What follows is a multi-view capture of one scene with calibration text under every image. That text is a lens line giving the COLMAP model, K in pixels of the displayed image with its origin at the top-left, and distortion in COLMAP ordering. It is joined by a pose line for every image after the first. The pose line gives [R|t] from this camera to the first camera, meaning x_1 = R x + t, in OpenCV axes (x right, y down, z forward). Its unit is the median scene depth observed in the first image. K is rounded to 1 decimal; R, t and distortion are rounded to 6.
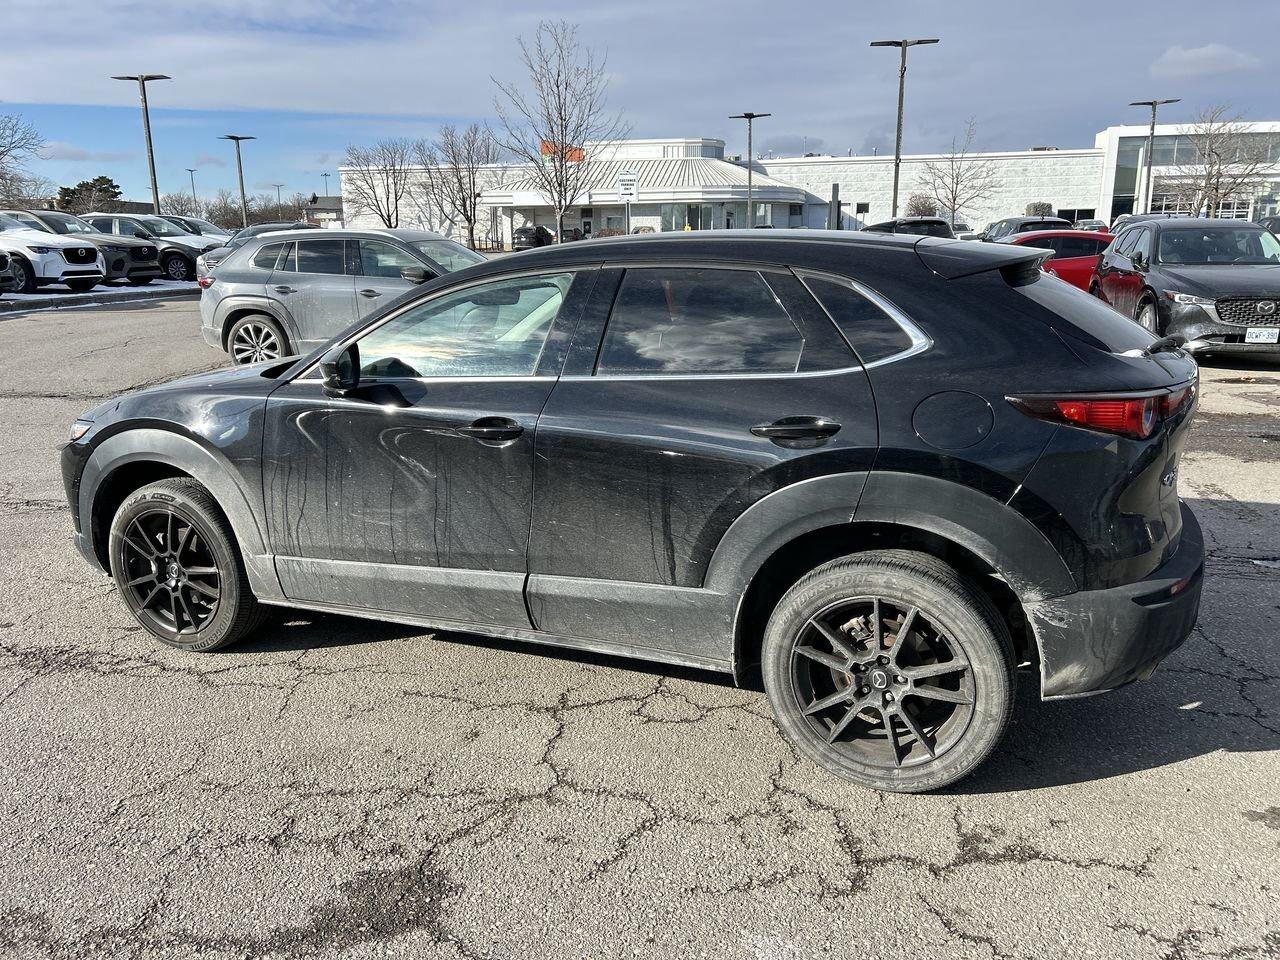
lens RADIAL K [[940.0, 0, 633.6], [0, 940.0, 480.2], [0, 0, 1]] dist [0.064275, -0.067717]
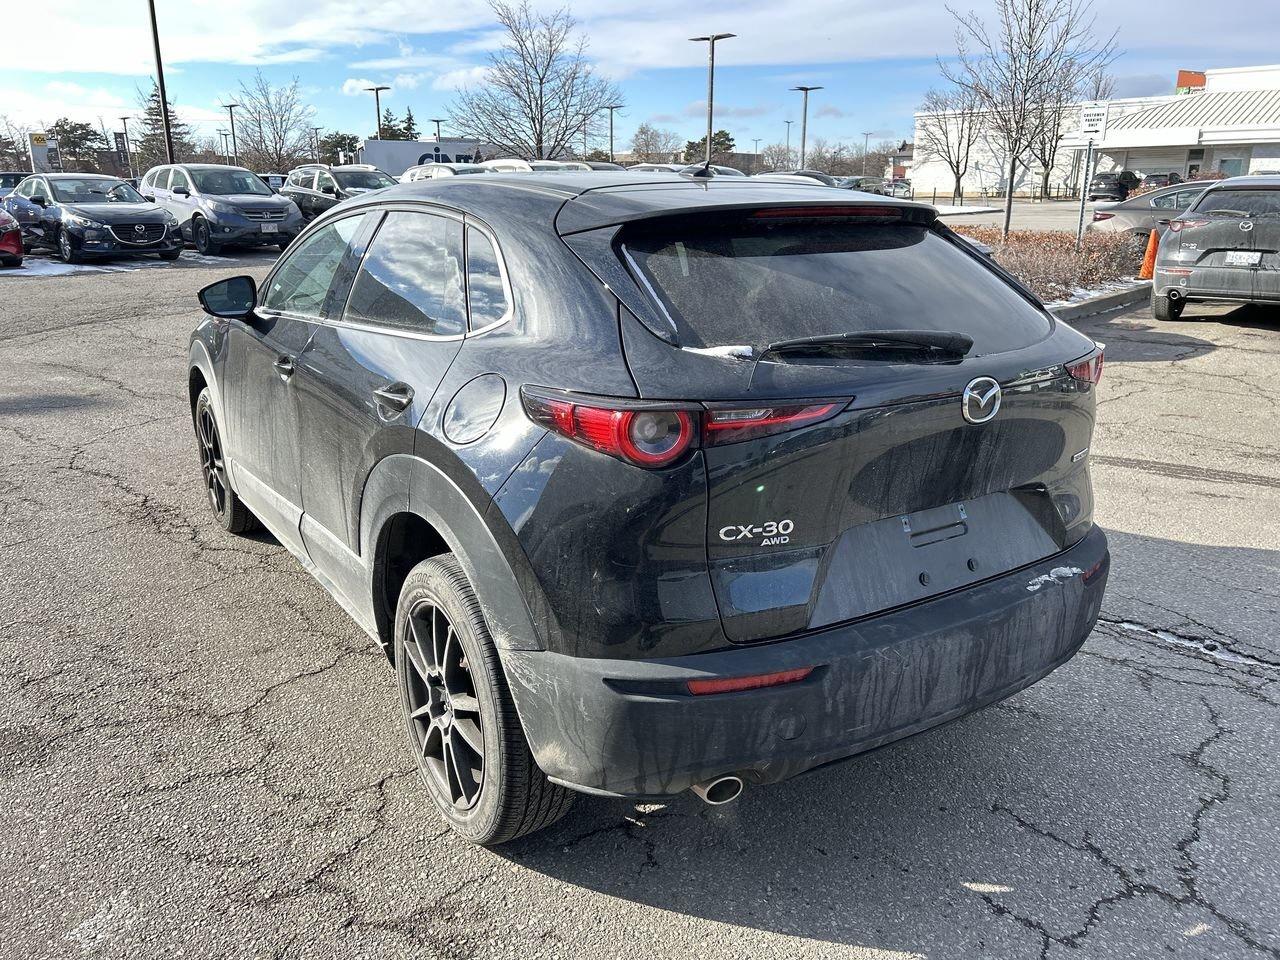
lens RADIAL K [[943.0, 0, 643.6], [0, 943.0, 473.5], [0, 0, 1]] dist [0.066821, -0.069357]
pose [[0.840653, 0.162896, -0.516496, 0.640549], [-0.140507, 0.986638, 0.082482, -0.068992], [0.523031, 0.003233, 0.852308, 0.277844]]
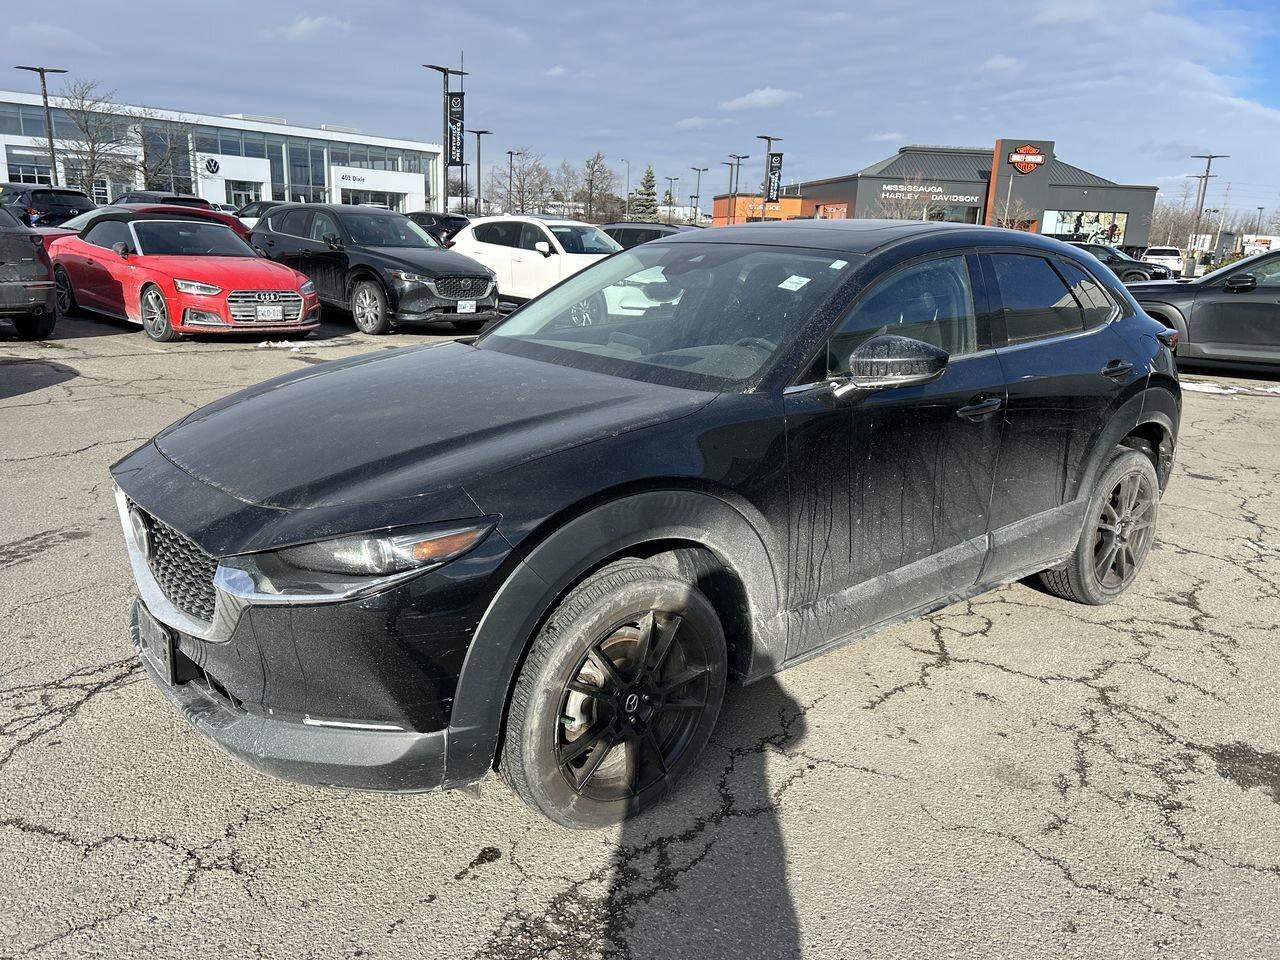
lens RADIAL K [[945.7, 0, 628.5], [0, 945.7, 478.9], [0, 0, 1]] dist [0.062675, -0.068326]
pose [[0.470022, -0.191309, 0.861673, -1.106516], [0.172339, 0.977331, 0.122981, -0.150283], [-0.865666, 0.090696, 0.492337, 0.716234]]
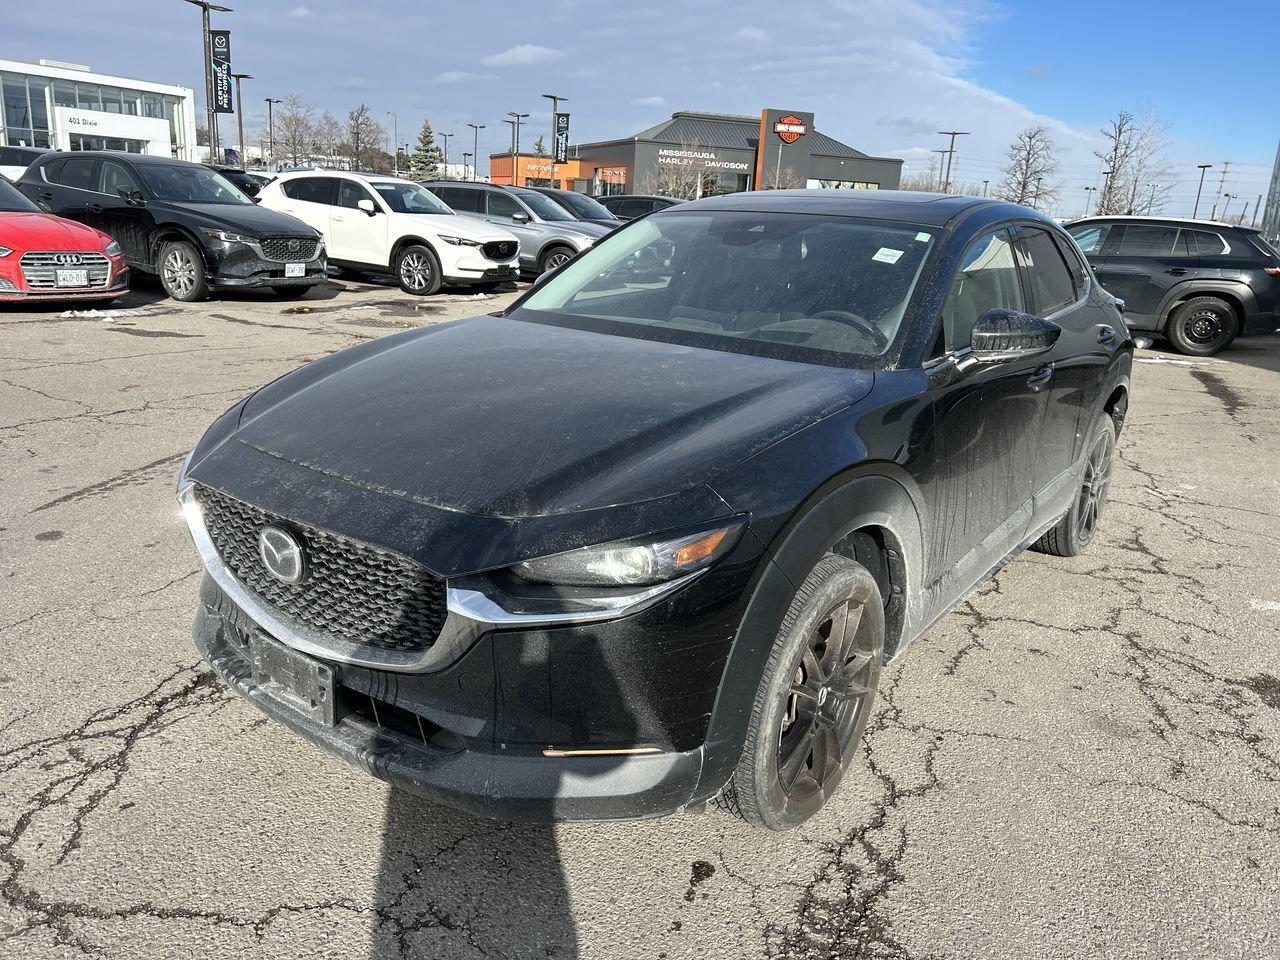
lens RADIAL K [[948.5, 0, 629.3], [0, 948.5, 484.2], [0, 0, 1]] dist [0.057843, -0.060302]
pose [[0.256732, -0.245305, 0.934834, -1.169213], [0.177702, 0.962744, 0.203827, -0.212006], [-0.950006, 0.113793, 0.290759, 0.995280]]
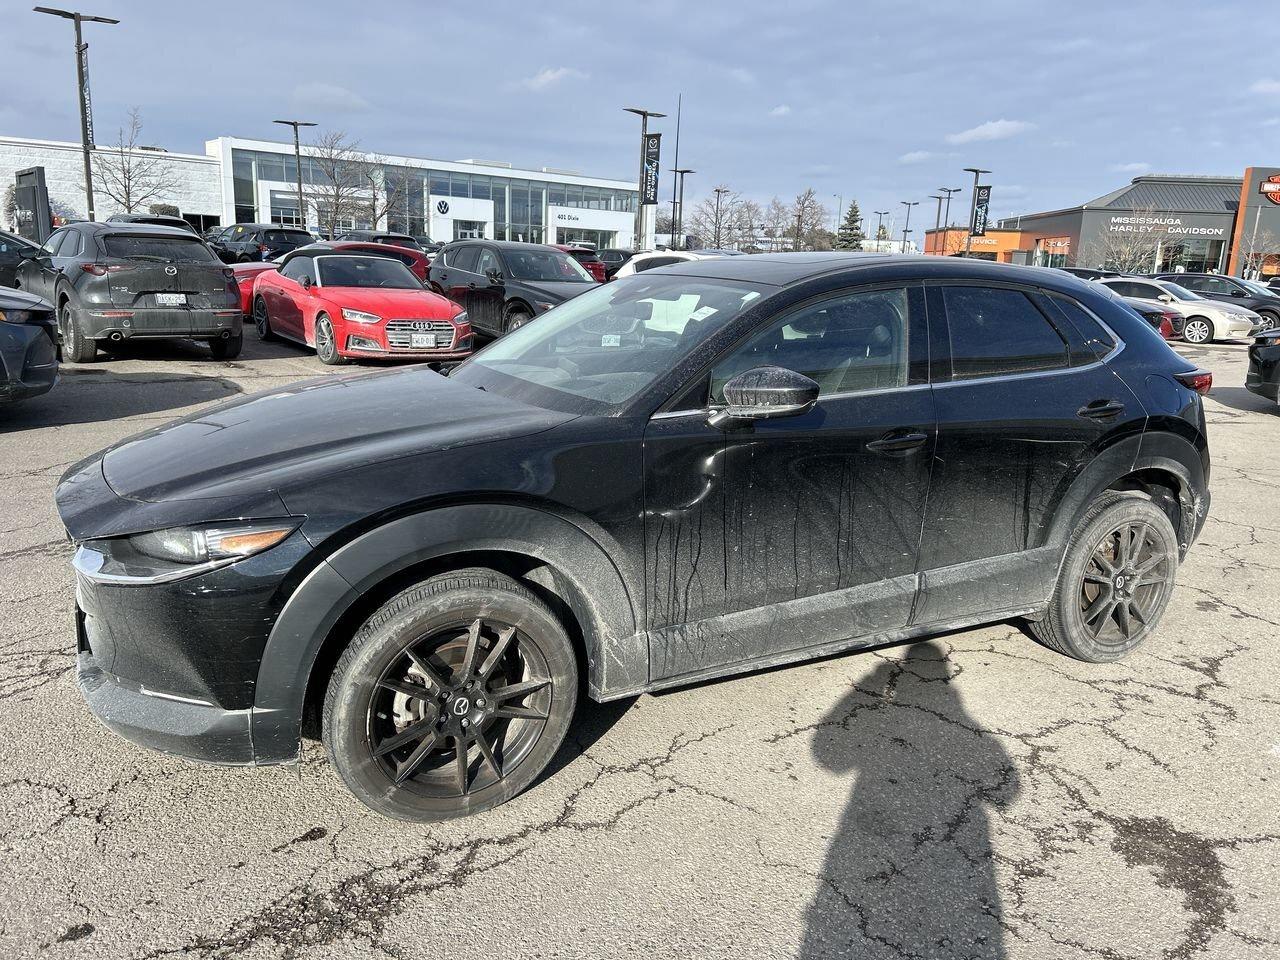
lens RADIAL K [[943.0, 0, 643.6], [0, 943.0, 473.5], [0, 0, 1]] dist [0.066821, -0.069357]
pose [[0.635763, -0.132245, 0.760471, -0.977234], [0.141711, 0.988466, 0.053421, -0.098290], [-0.758764, 0.073803, 0.647171, 0.472610]]
